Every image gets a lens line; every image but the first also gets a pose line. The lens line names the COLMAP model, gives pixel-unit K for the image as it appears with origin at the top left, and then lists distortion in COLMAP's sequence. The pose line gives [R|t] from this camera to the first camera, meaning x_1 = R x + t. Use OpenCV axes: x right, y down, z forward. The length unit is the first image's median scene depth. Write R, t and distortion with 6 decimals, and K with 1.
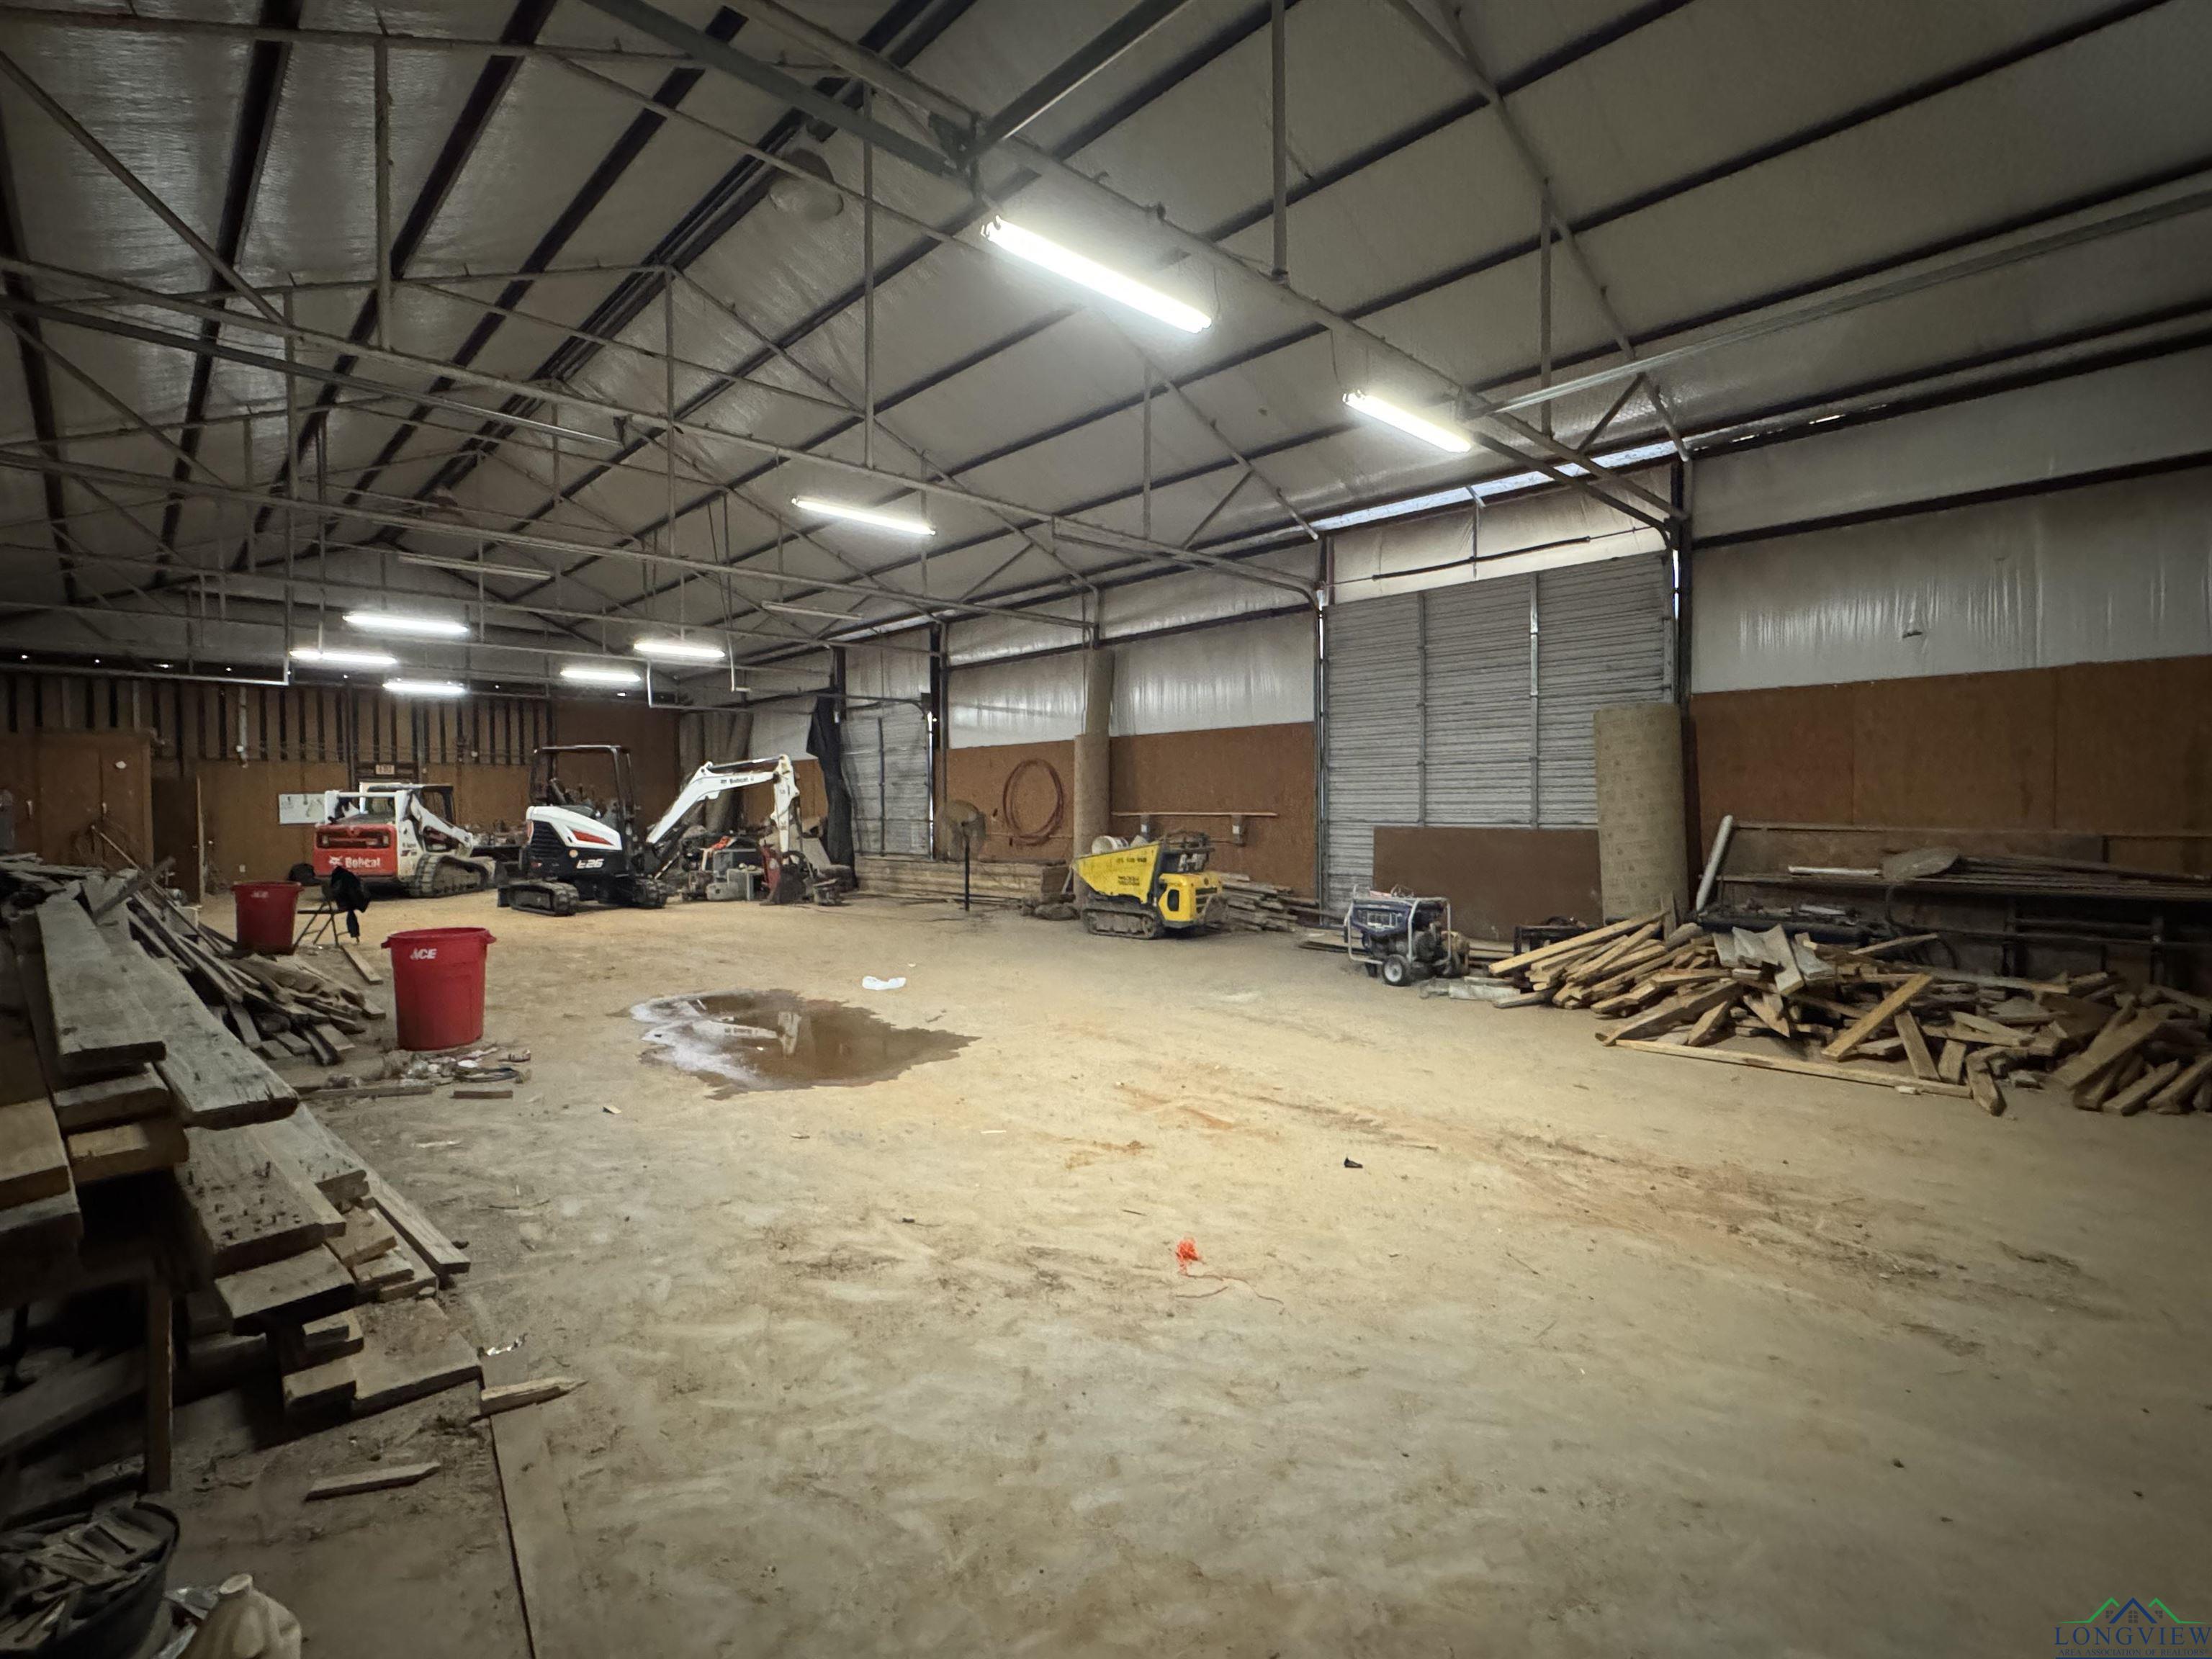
lens RADIAL K [[1047.0, 0, 1084.1], [0, 1047.0, 819.0], [0, 0, 1]] dist [-0.004992, 0.001444]
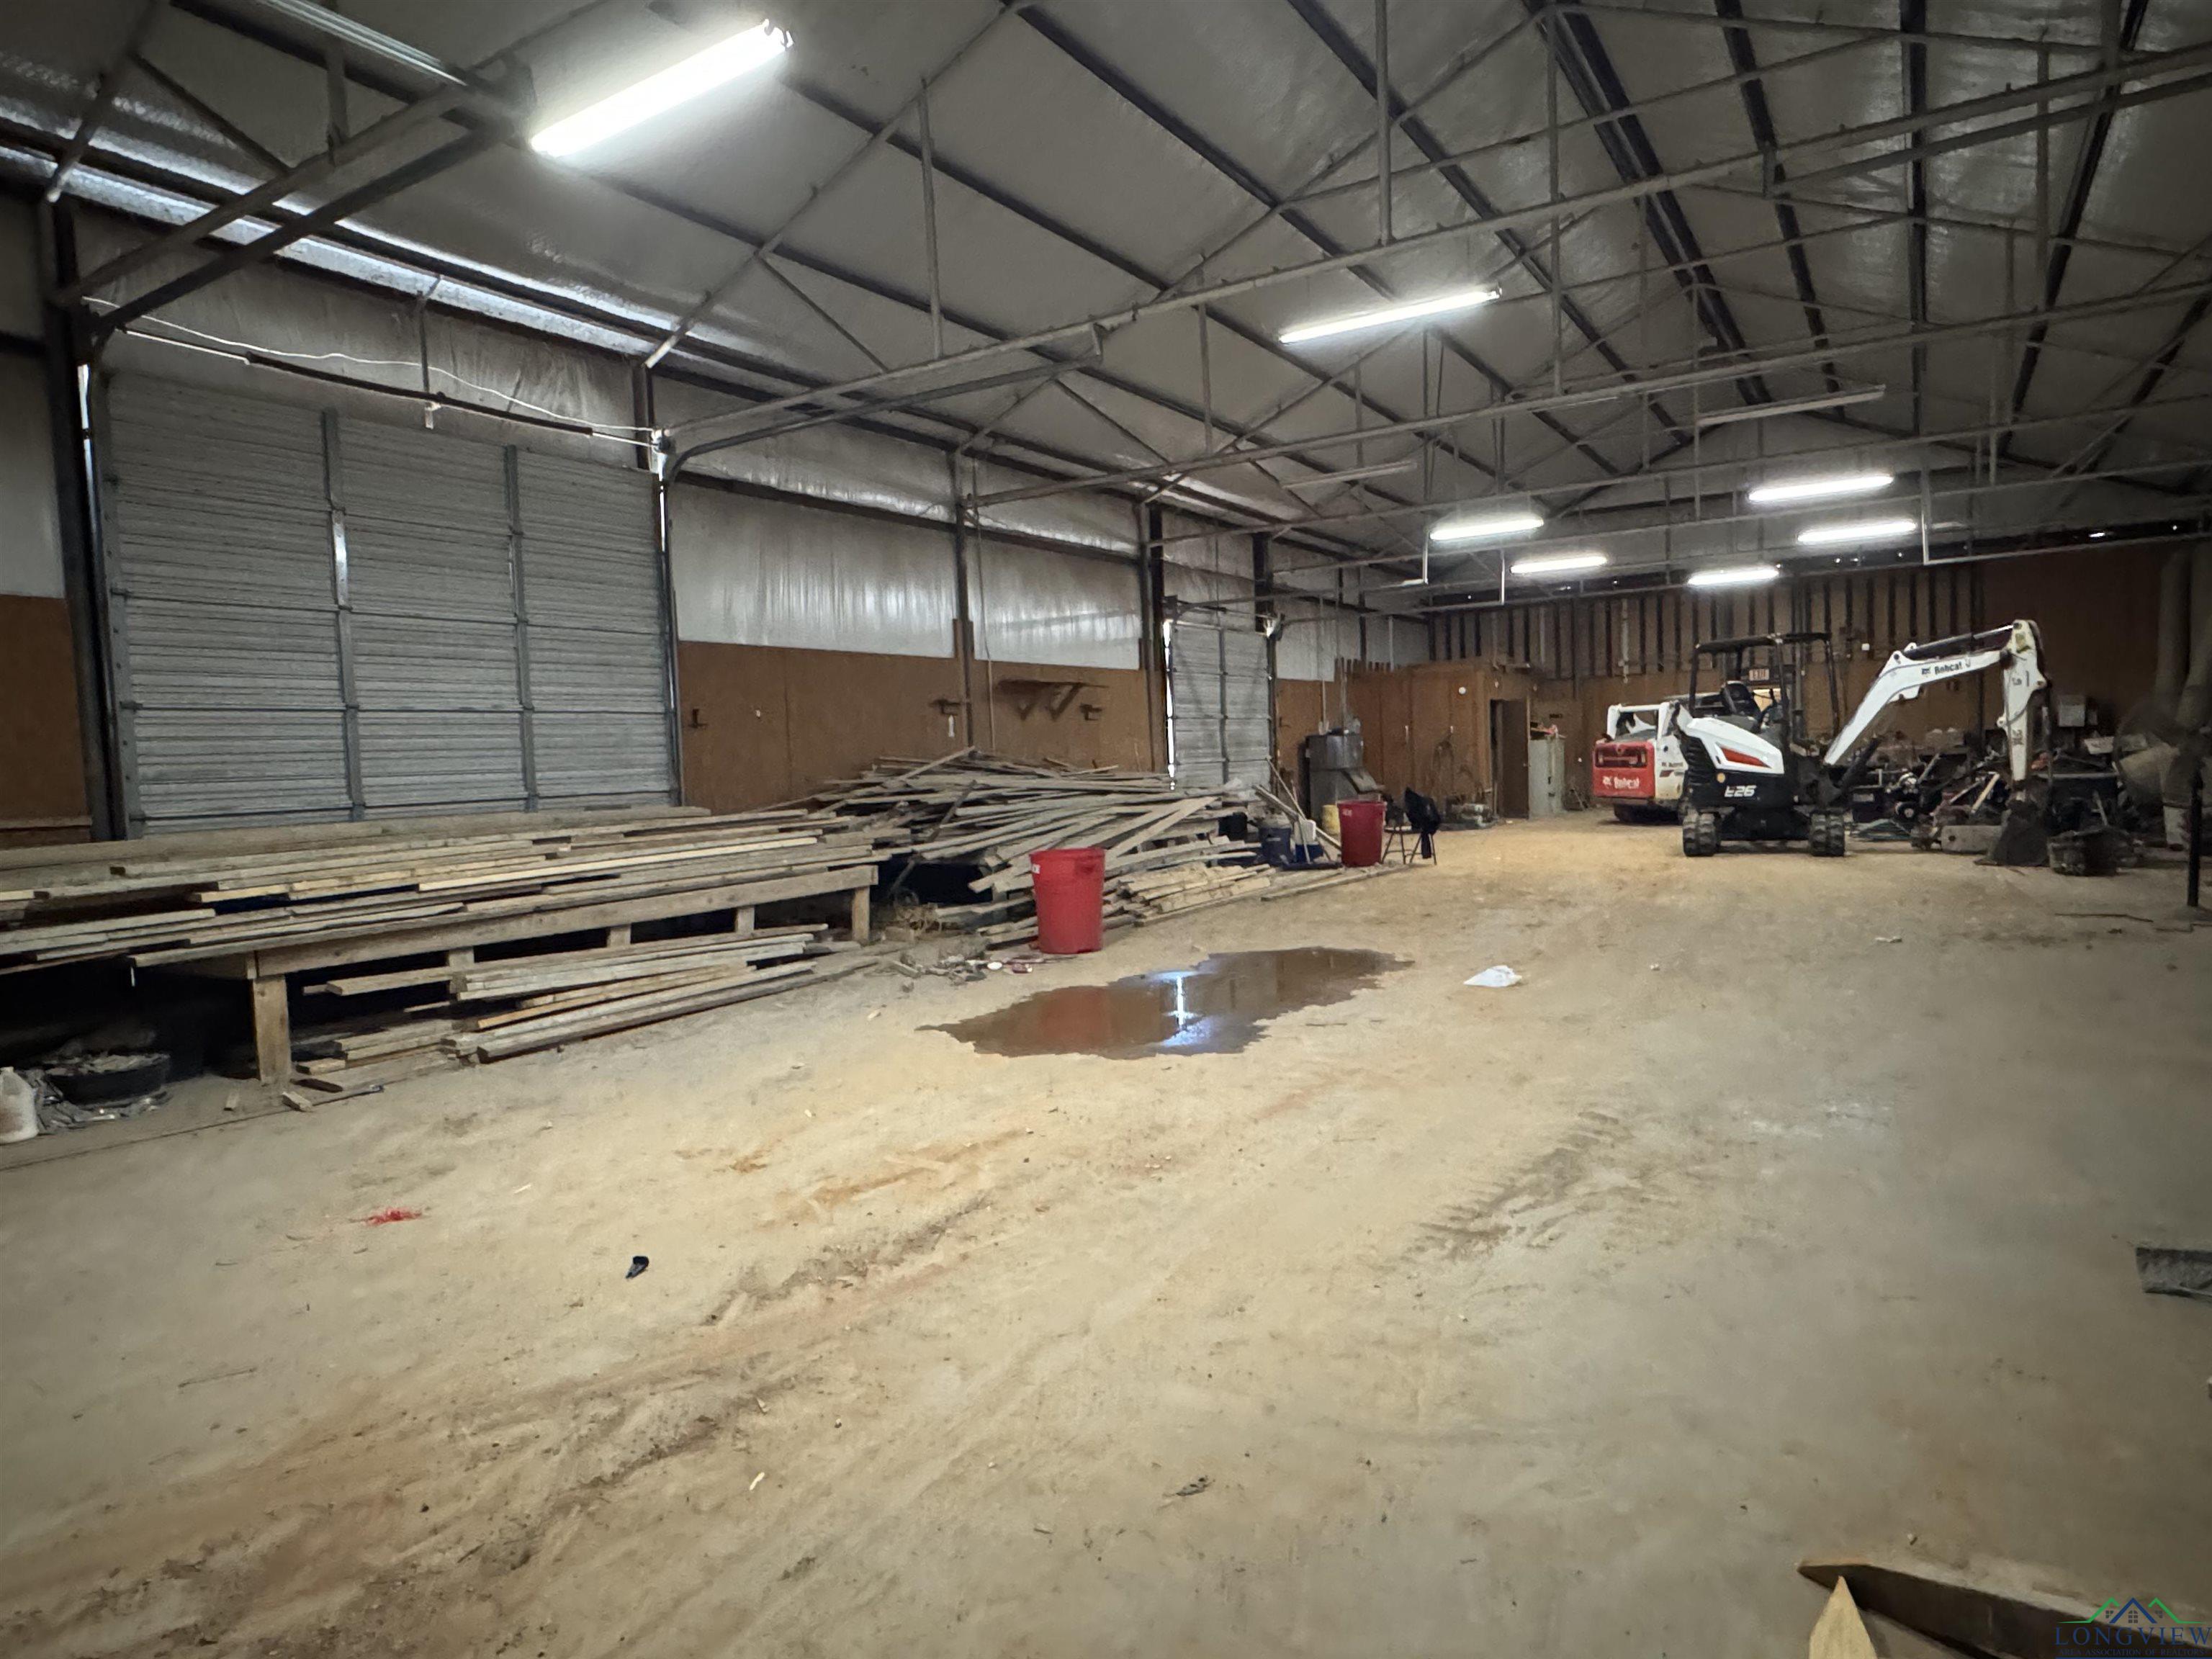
lens RADIAL K [[1276.8, 0, 1104.3], [0, 1276.8, 830.2], [0, 0, 1]] dist [-0.004235, 0.000201]
pose [[0.250307, 0.056912, -0.966492, 0.632455], [0.024203, 0.997591, 0.065011, -0.001982], [0.967864, -0.039665, 0.248327, 0.620527]]
